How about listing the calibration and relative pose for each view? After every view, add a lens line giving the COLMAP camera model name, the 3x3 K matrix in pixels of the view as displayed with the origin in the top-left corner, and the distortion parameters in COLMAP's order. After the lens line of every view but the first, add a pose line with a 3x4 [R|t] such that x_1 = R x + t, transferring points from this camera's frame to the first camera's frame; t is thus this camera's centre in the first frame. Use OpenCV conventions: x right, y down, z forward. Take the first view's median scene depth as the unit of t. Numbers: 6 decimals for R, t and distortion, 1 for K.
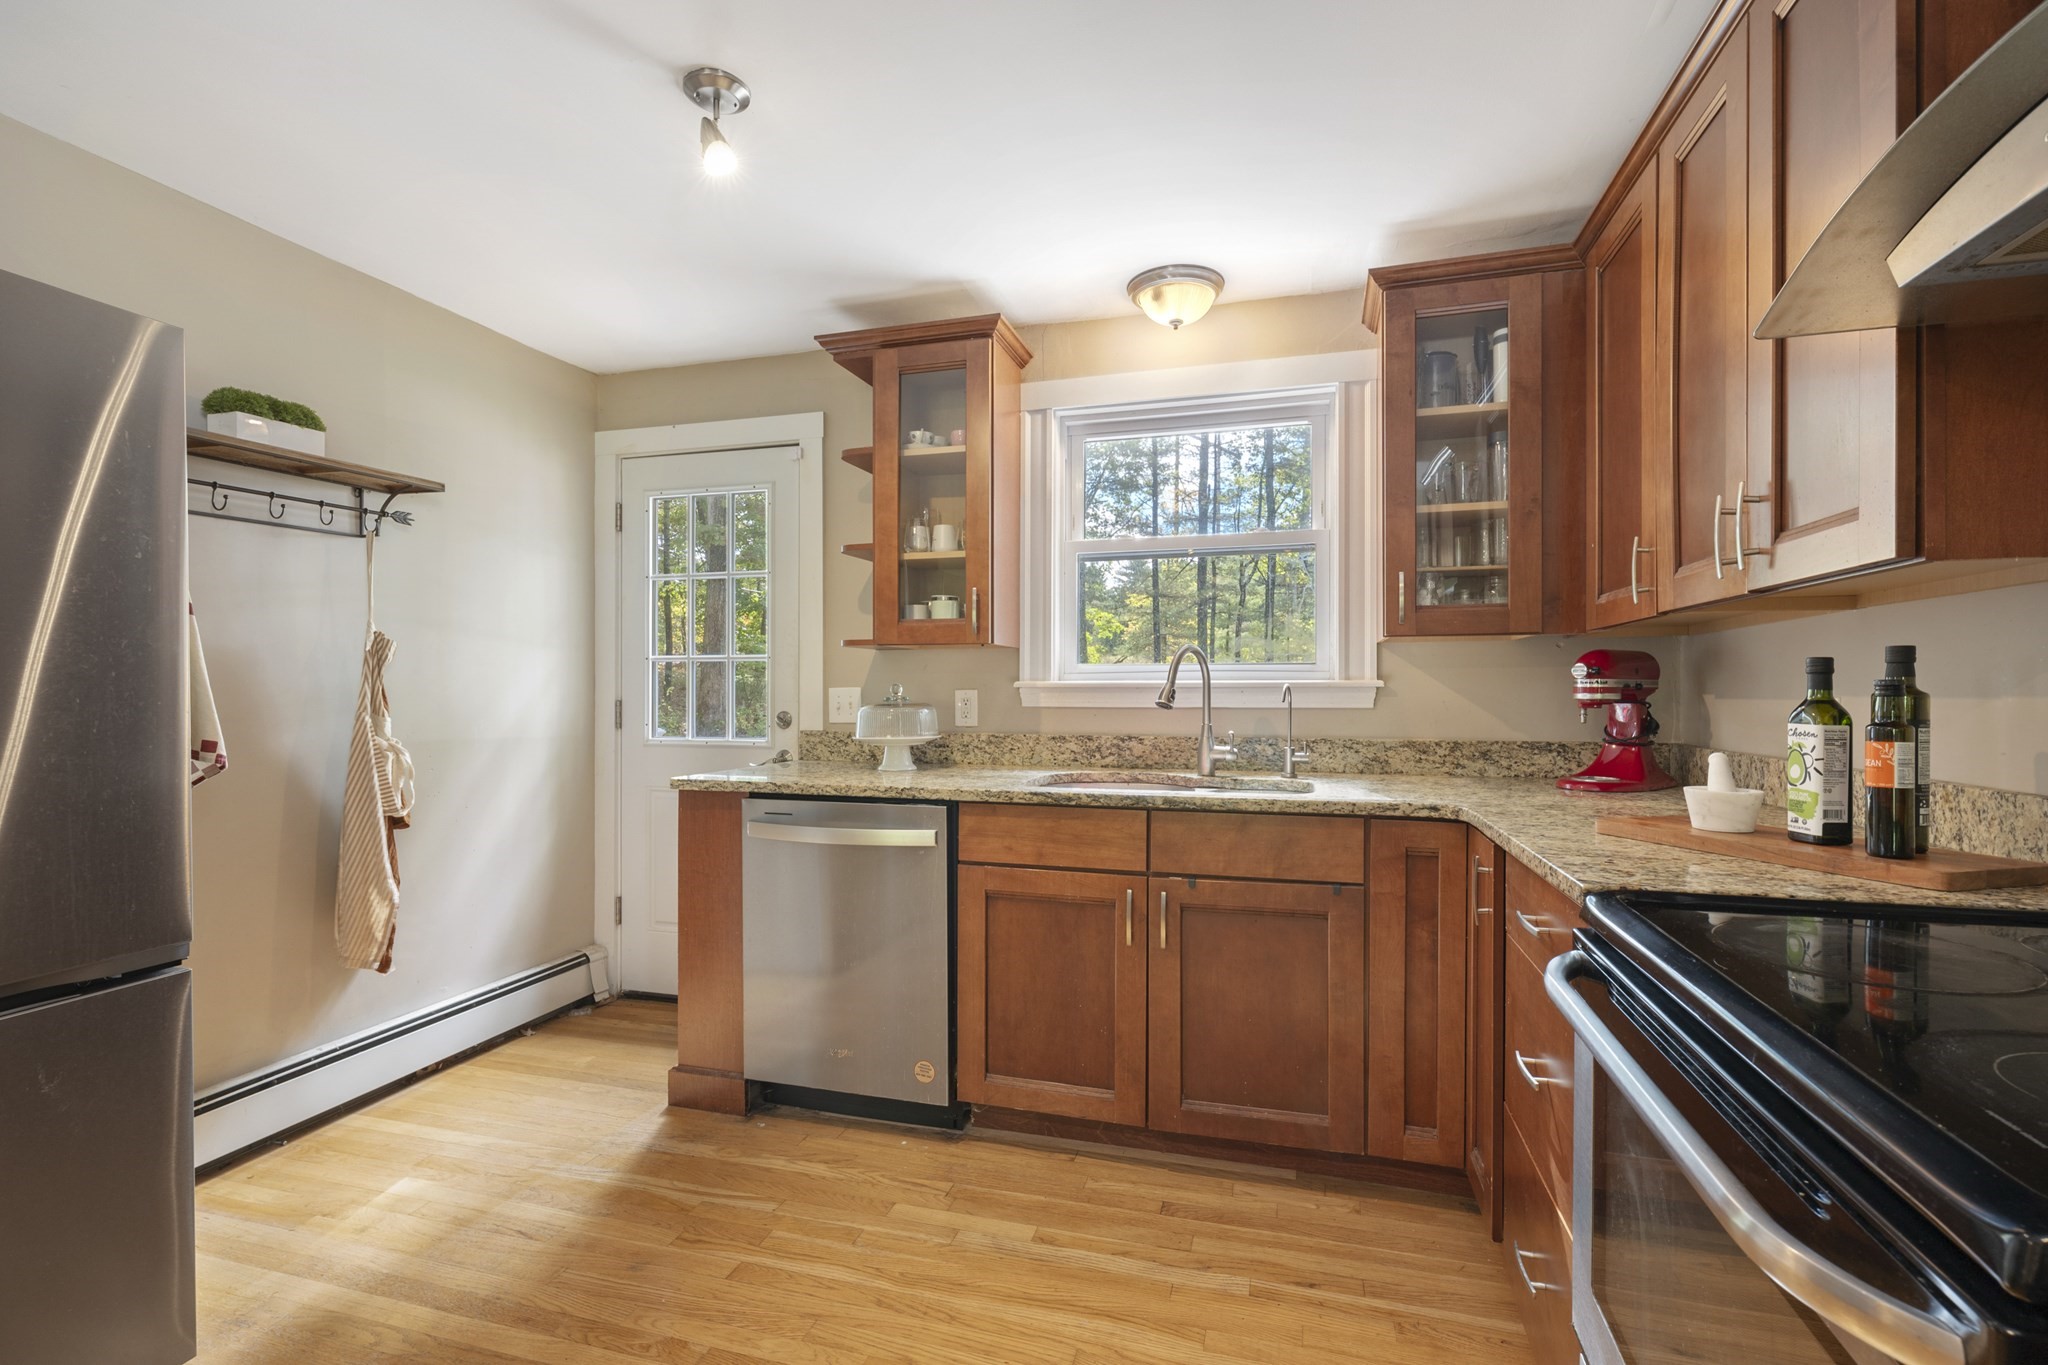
lens RADIAL K [[925.9, 0, 1023.2], [0, 925.9, 684.8], [0, 0, 1]] dist [0.002260, 0.000768]
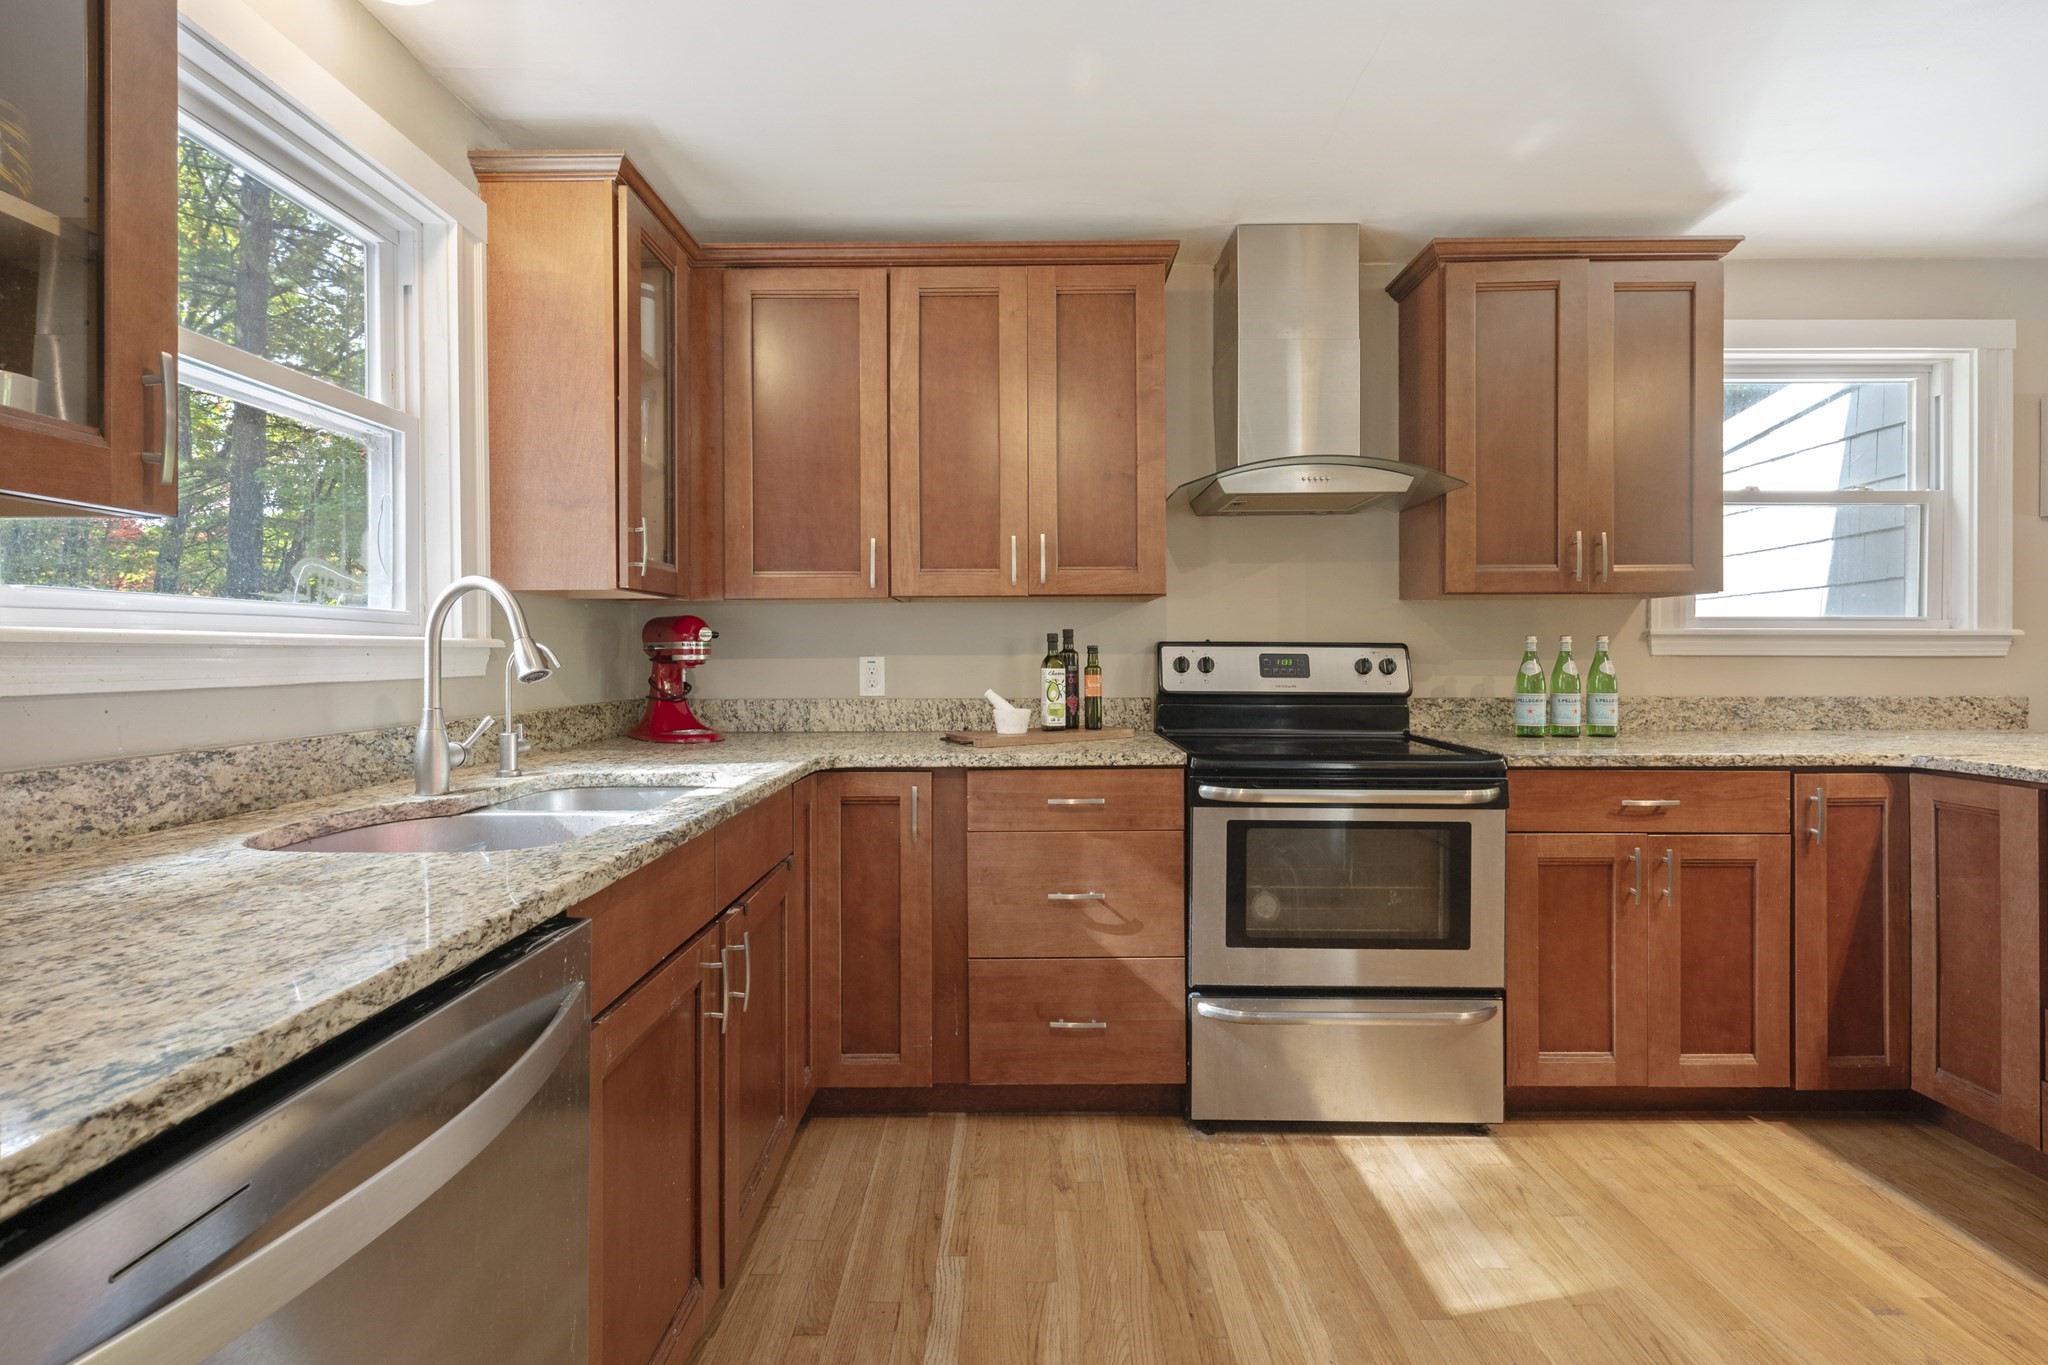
lens RADIAL K [[925.9, 0, 1018.5], [0, 925.9, 668.6], [0, 0, 1]] dist [0.002260, 0.000768]
pose [[-0.287303, -0.011702, 0.957768, -0.614057], [-0.000294, 0.999926, 0.012130, 0.013552], [-0.957840, 0.003204, -0.287286, 1.052234]]
